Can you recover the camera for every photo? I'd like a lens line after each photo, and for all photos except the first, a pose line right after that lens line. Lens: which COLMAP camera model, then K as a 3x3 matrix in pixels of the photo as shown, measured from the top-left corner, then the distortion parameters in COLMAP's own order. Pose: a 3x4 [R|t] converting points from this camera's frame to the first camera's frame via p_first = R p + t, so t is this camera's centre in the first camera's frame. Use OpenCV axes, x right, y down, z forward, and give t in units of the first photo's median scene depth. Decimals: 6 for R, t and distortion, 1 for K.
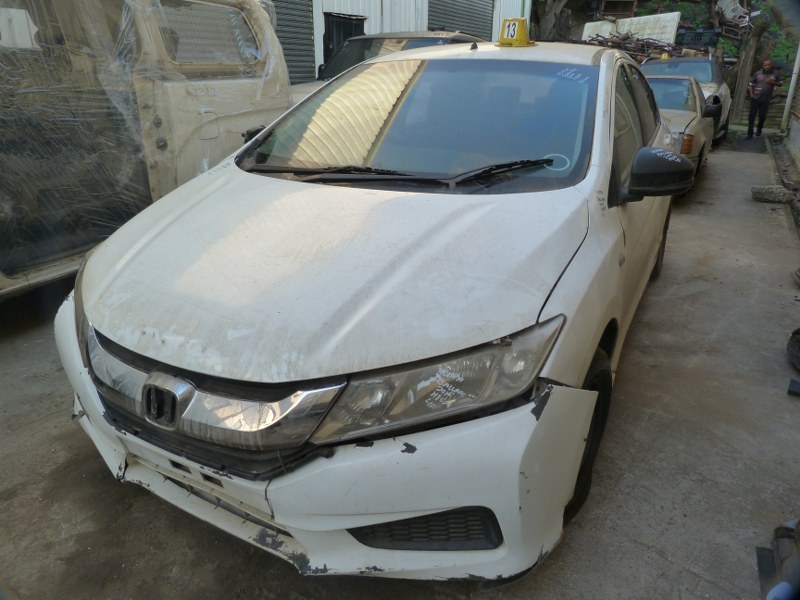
lens RADIAL K [[596.1, 0, 389.0], [0, 596.1, 301.0], [0, 0, 1]] dist [-0.045122, 0.032755]
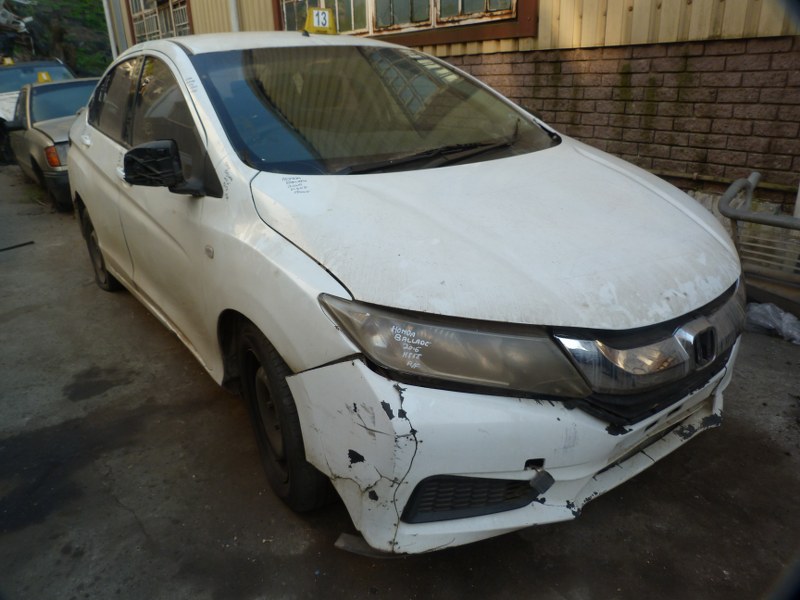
lens RADIAL K [[596.1, 0, 395.1], [0, 596.1, 300.7], [0, 0, 1]] dist [-0.045122, 0.032755]
pose [[0.425030, -0.349116, 0.835145, -1.036404], [0.359899, 0.911745, 0.197975, -0.220224], [-0.830556, 0.216423, 0.513165, 0.620276]]
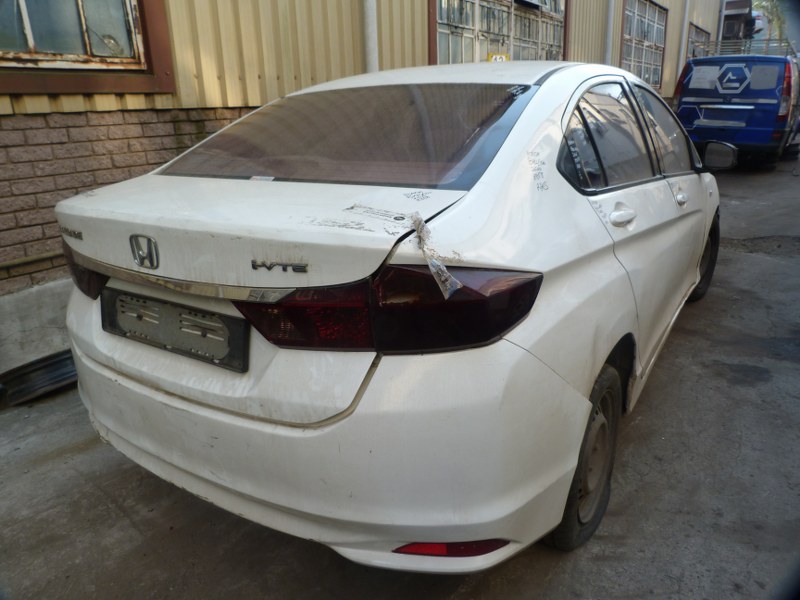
lens RADIAL K [[596.1, 0, 393.3], [0, 596.1, 303.6], [0, 0, 1]] dist [-0.045122, 0.032755]
pose [[-0.996311, 0.006000, 0.085602, 0.425673], [0.058568, 0.776633, 0.627225, -1.108729], [-0.062718, 0.629925, -0.774120, 2.934514]]
